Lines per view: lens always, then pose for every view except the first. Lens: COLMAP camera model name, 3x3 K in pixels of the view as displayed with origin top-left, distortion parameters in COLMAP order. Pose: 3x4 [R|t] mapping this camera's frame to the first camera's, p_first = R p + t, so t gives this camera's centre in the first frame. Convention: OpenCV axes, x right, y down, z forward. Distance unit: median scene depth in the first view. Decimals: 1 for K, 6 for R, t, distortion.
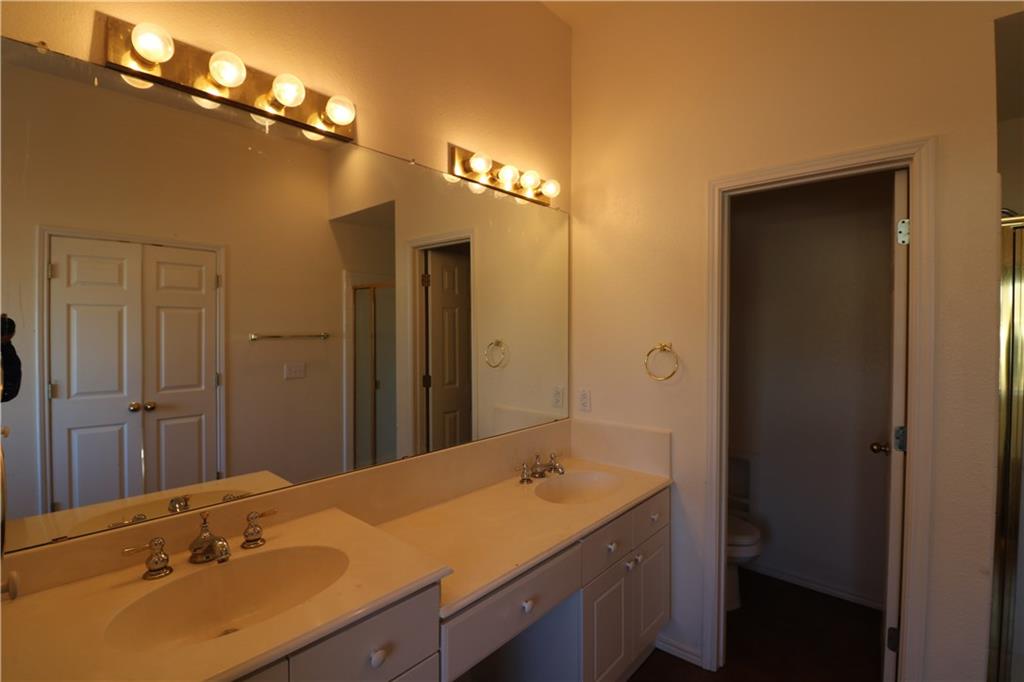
lens RADIAL K [[463.8, 0, 512.0], [0, 463.8, 341.0], [0, 0, 1]] dist [-0.012769, -0.000606]
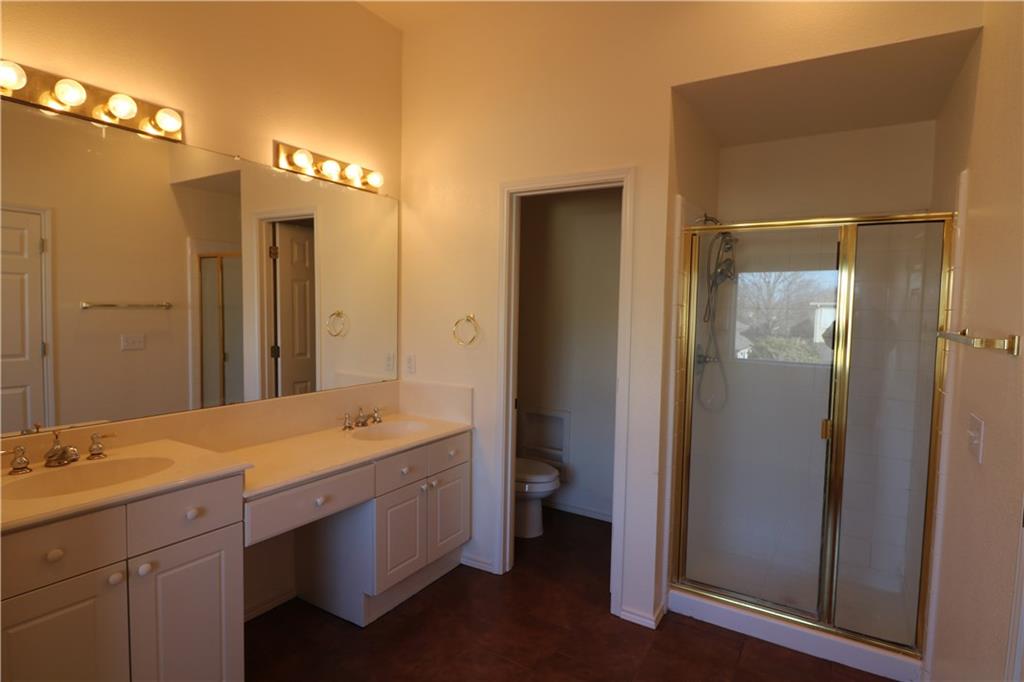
lens RADIAL K [[530.4, 0, 512.0], [0, 530.4, 341.0], [0, 0, 1]] dist [-0.000948, -0.011841]
pose [[0.983614, 0.006782, 0.180160, 0.188298], [-0.013735, 0.999207, 0.037373, 0.020128], [-0.179763, -0.039235, 0.982927, -0.385844]]
